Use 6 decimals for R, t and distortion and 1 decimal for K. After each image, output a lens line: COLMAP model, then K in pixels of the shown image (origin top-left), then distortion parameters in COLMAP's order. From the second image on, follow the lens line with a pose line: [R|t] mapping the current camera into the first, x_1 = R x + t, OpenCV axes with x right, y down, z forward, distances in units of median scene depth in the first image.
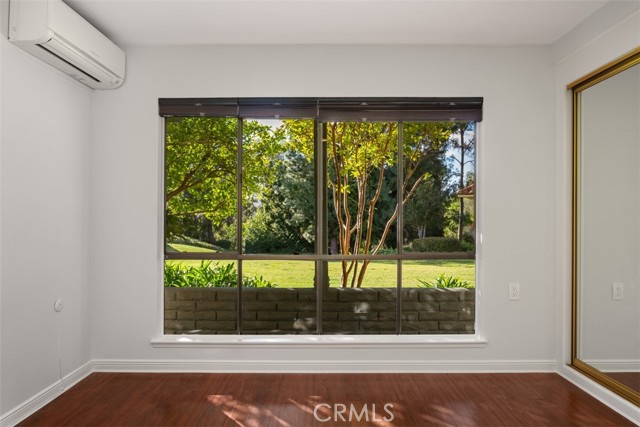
lens RADIAL K [[386.8, 0, 320.0], [0, 386.8, 213.5], [0, 0, 1]] dist [-0.028557, 0.000323]
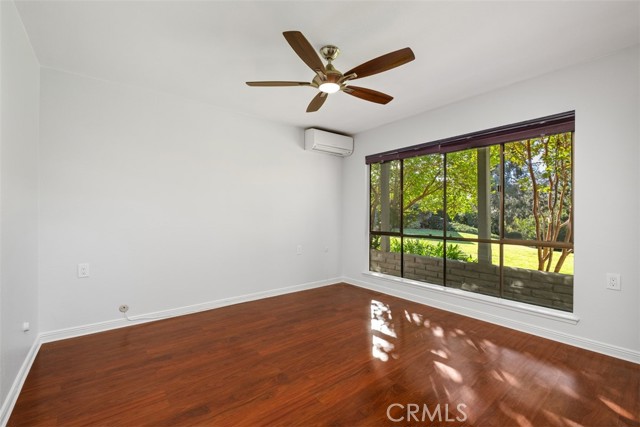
lens RADIAL K [[279.2, 0, 320.0], [0, 279.2, 213.5], [0, 0, 1]] dist [-0.003185, -0.000170]
pose [[0.619760, -0.001024, -0.784791, 0.602954], [0.008815, 0.999945, 0.005656, -0.001710], [0.784742, -0.010423, 0.619735, -0.129676]]
